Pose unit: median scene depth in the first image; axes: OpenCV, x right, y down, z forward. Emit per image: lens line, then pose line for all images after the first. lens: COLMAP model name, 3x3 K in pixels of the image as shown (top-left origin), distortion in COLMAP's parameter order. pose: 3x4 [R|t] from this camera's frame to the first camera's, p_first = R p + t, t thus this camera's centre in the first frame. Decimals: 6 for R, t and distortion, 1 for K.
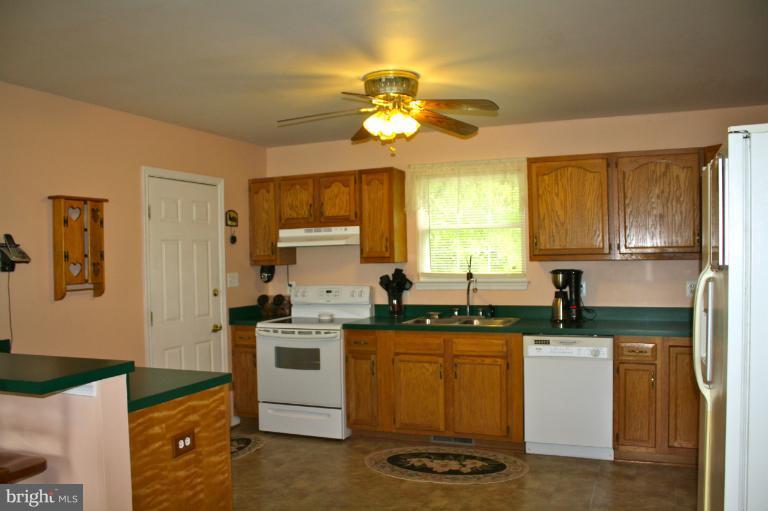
lens RADIAL K [[642.1, 0, 384.0], [0, 642.1, 255.5], [0, 0, 1]] dist [-0.171079, 0.145309]
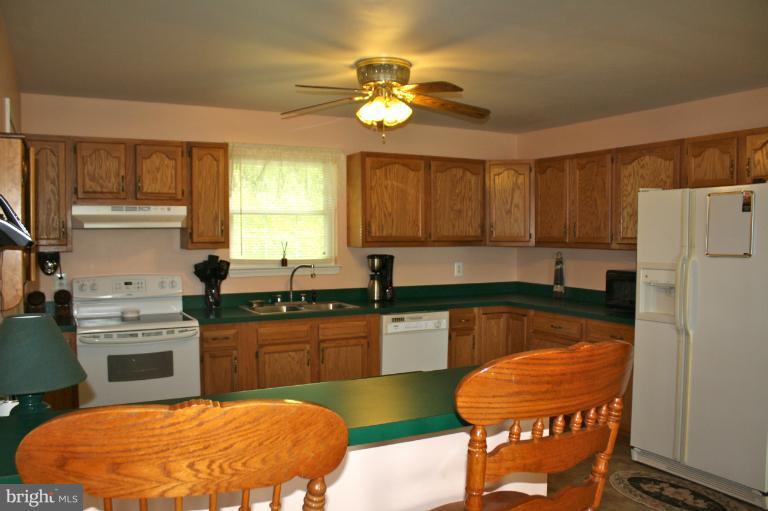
lens RADIAL K [[642.1, 0, 384.0], [0, 642.1, 255.5], [0, 0, 1]] dist [-0.171079, 0.145309]
pose [[0.639761, -0.007882, 0.768534, -0.576312], [-0.010504, 0.999764, 0.018997, 0.001936], [-0.768503, -0.020226, 0.639527, 0.269250]]
